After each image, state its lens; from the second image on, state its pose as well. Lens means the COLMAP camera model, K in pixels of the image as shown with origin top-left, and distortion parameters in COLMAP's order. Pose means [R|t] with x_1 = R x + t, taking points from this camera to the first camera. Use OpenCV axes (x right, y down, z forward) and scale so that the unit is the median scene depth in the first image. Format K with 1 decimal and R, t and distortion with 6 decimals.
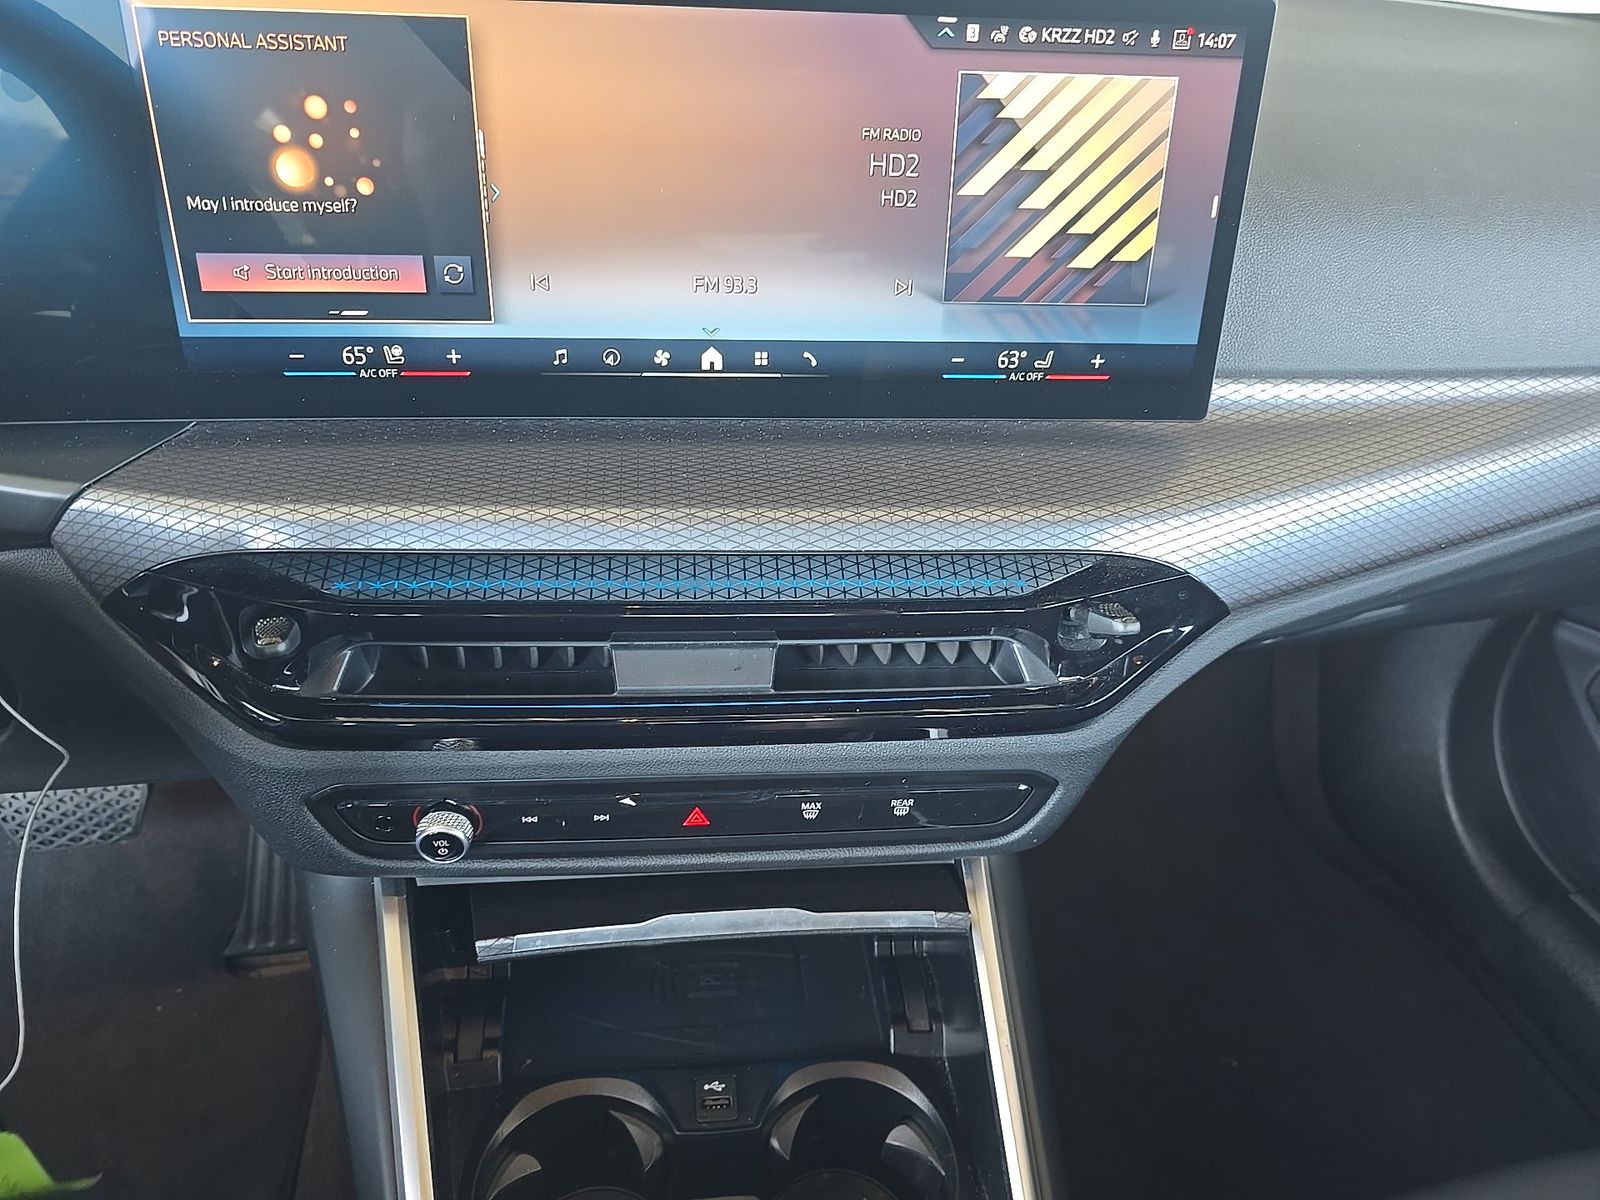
lens RADIAL K [[1097.6, 0, 795.1], [0, 1097.6, 601.3], [0, 0, 1]] dist [0.049987, -0.048953]
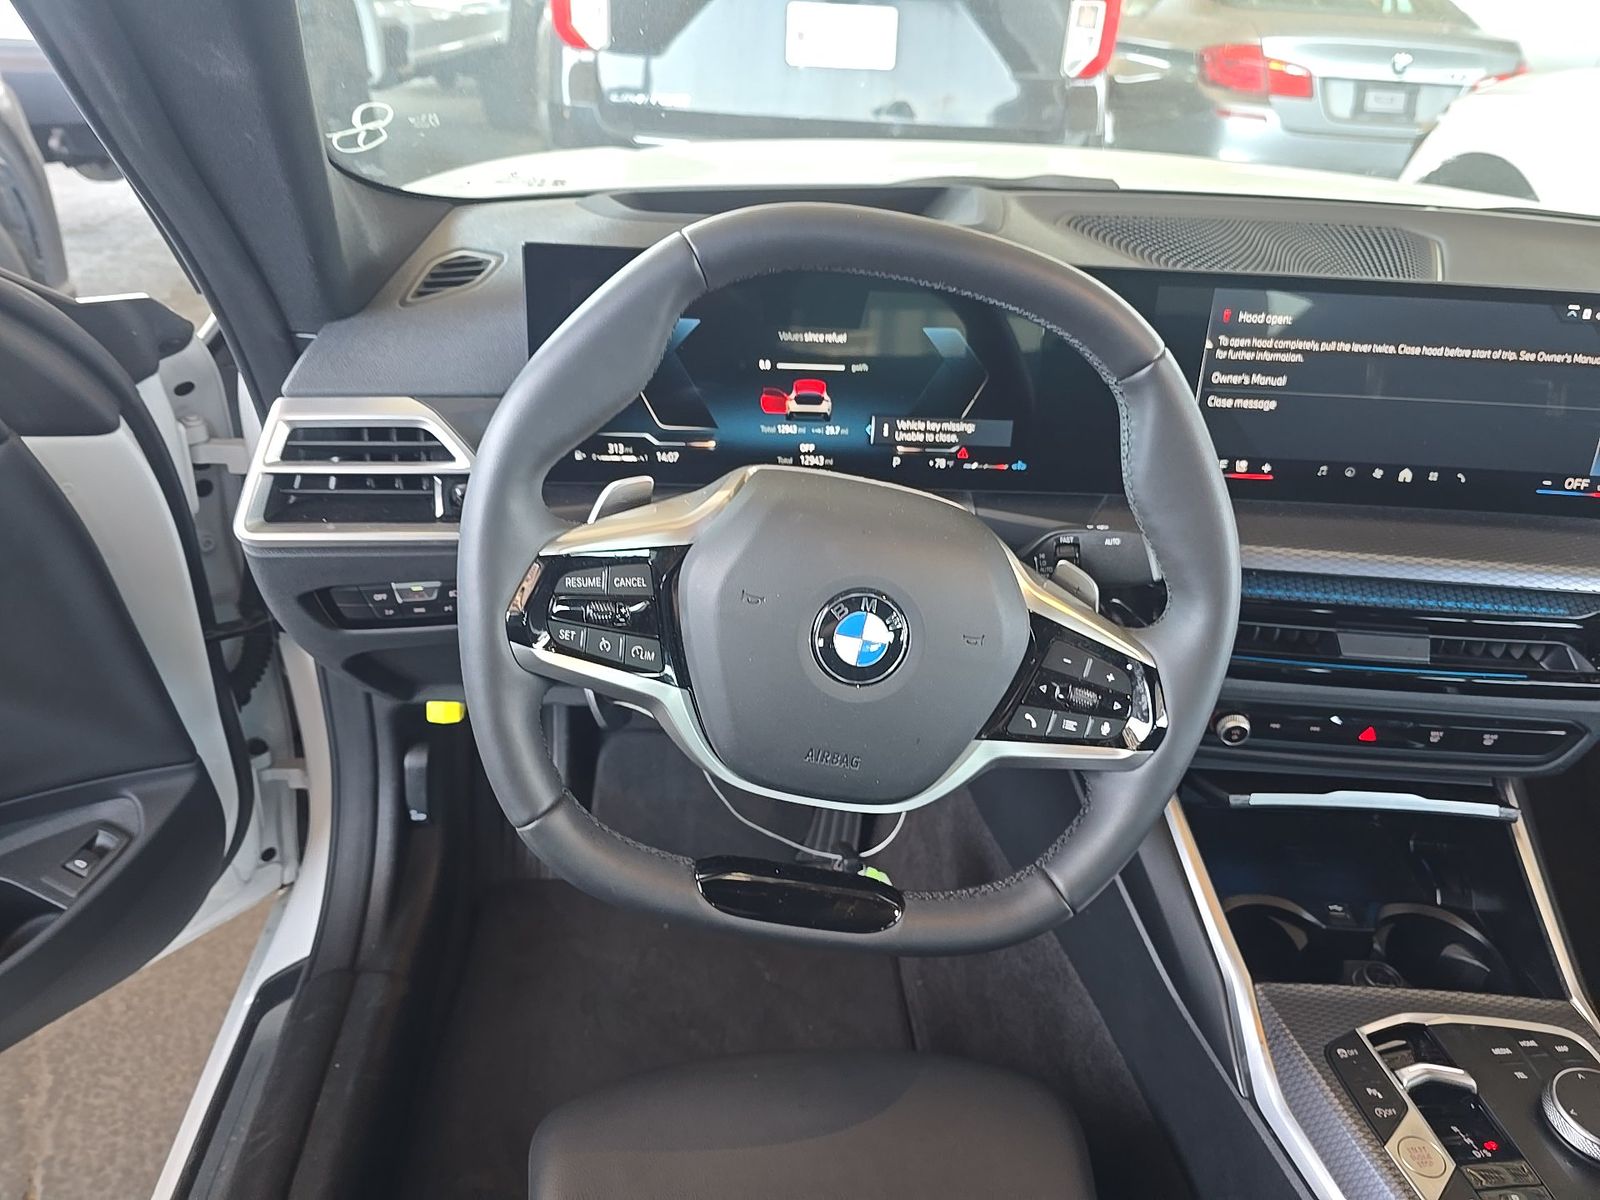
lens RADIAL K [[1097.6, 0, 804.6], [0, 1097.6, 596.4], [0, 0, 1]] dist [0.049987, -0.048953]
pose [[0.990882, 0.060651, -0.120311, -0.800358], [-0.066983, 0.996536, -0.049296, 0.128946], [0.116904, 0.056905, 0.991512, -0.885287]]
